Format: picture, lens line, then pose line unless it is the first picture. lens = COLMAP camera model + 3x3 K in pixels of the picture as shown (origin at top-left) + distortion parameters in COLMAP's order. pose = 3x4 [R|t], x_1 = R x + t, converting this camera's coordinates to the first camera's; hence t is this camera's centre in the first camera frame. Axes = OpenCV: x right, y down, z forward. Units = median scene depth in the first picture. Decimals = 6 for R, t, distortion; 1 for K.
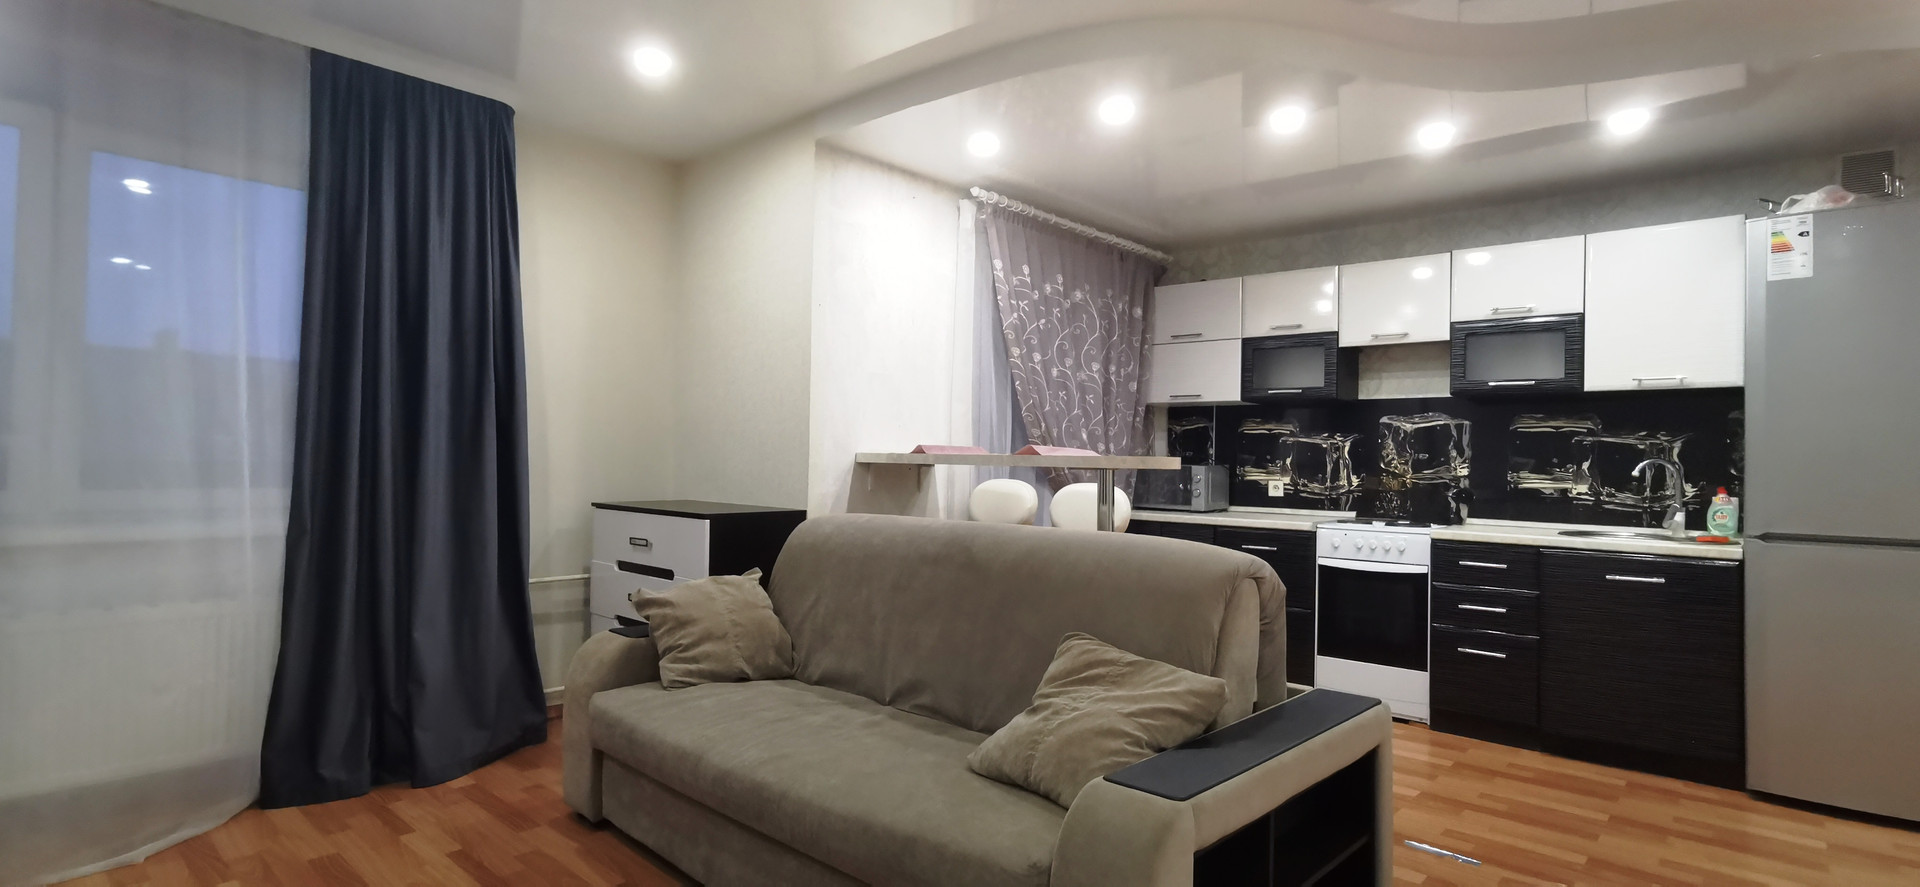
lens RADIAL K [[913.8, 0, 960.0], [0, 913.8, 443.5], [0, 0, 1]] dist [-0.004855, 0.000411]
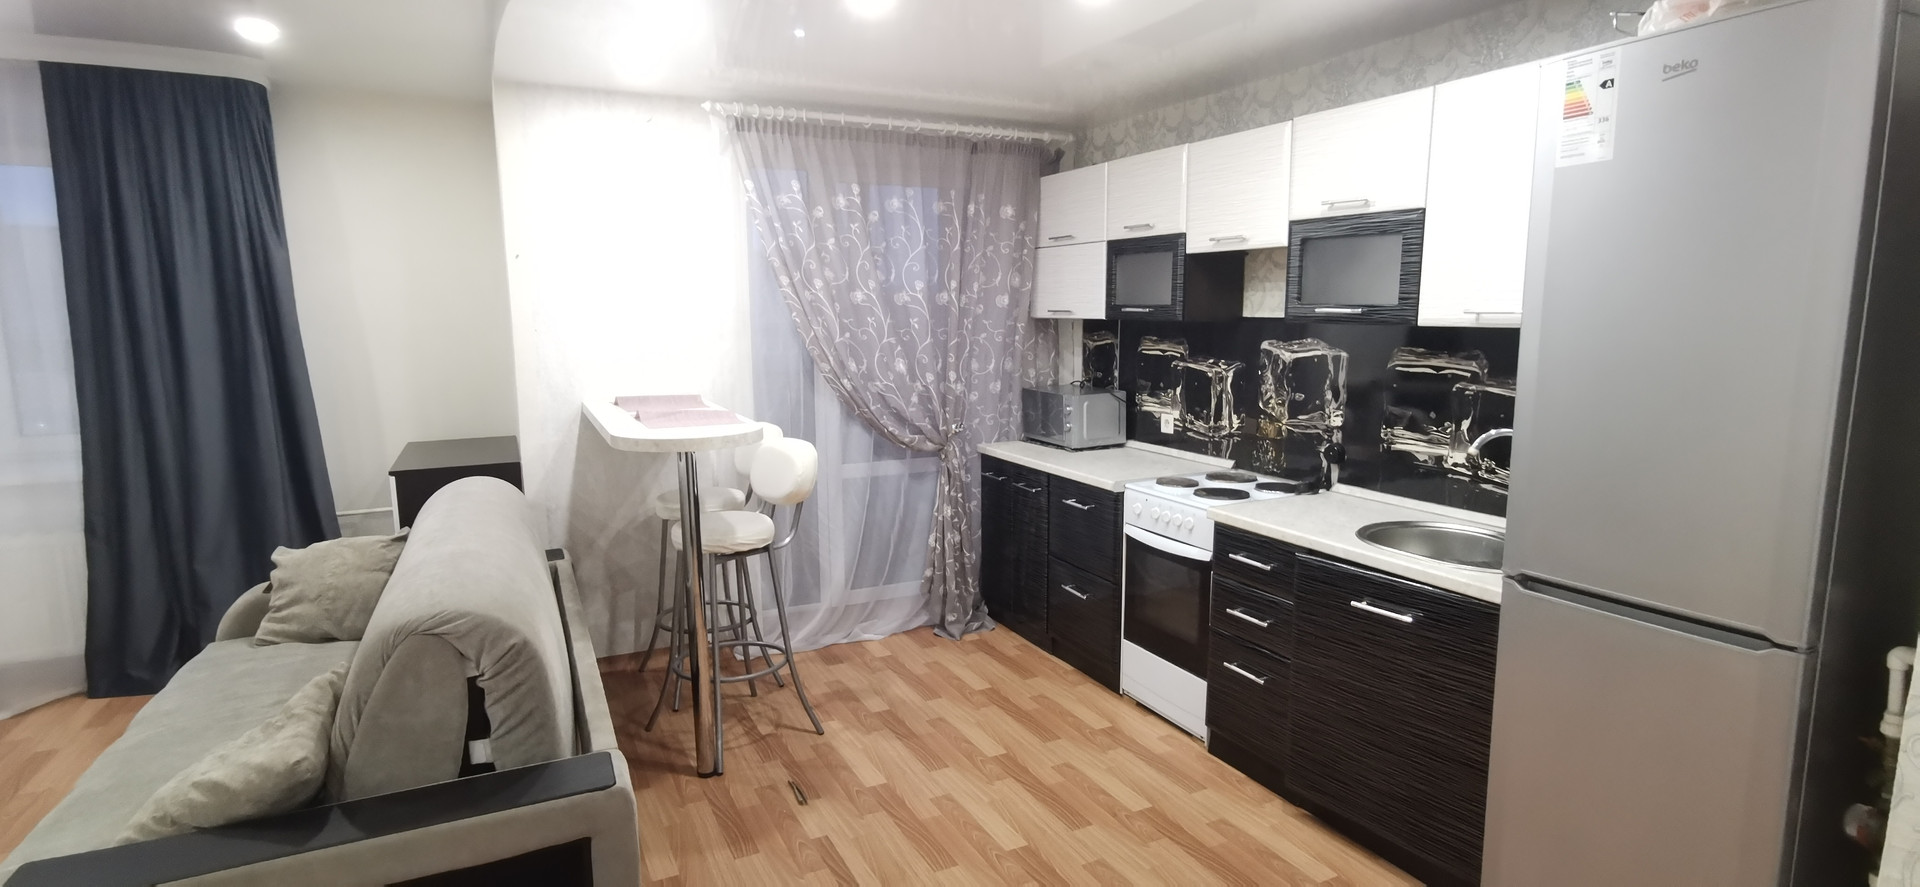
lens RADIAL K [[908.5, 0, 960.0], [0, 908.5, 443.5], [0, 0, 1]] dist [-0.030225, 0.000304]
pose [[0.932652, 0.030447, -0.359490, 0.512189], [0.027790, 0.987409, 0.155725, -0.071197], [0.359706, -0.155228, 0.920063, 0.204223]]
